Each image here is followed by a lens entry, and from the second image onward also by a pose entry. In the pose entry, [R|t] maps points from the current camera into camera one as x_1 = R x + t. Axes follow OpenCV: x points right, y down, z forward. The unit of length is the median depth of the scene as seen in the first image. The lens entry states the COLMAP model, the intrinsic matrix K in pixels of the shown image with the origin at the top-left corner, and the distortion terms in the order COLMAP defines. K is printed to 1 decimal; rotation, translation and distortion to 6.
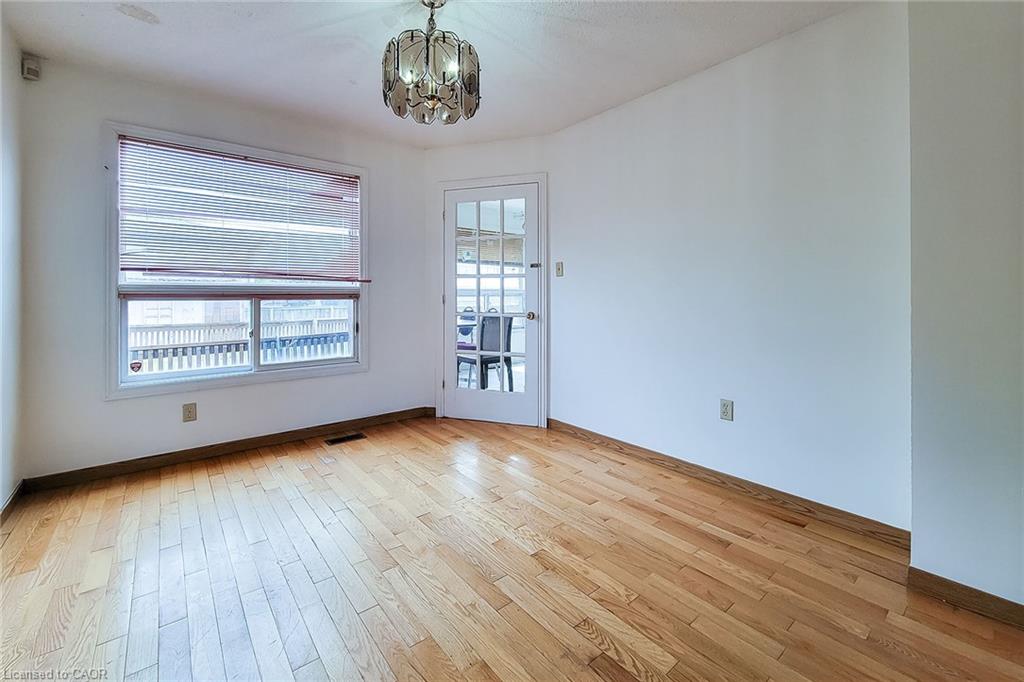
lens RADIAL K [[433.6, 0, 512.0], [0, 433.6, 341.0], [0, 0, 1]] dist [0.001491, 0.000035]
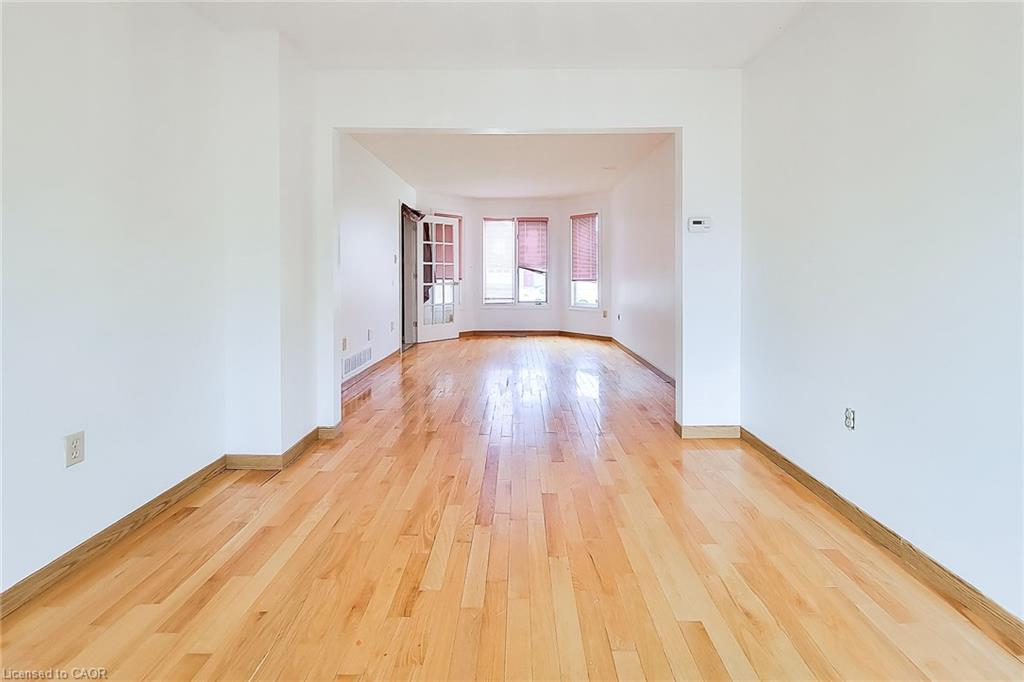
lens RADIAL K [[433.6, 0, 512.0], [0, 433.6, 341.0], [0, 0, 1]] dist [0.001491, 0.000035]
pose [[-0.766493, -0.098044, 0.634725, -0.585446], [0.068287, 0.970236, 0.232333, -0.149888], [-0.638612, 0.221425, -0.736984, 1.484423]]
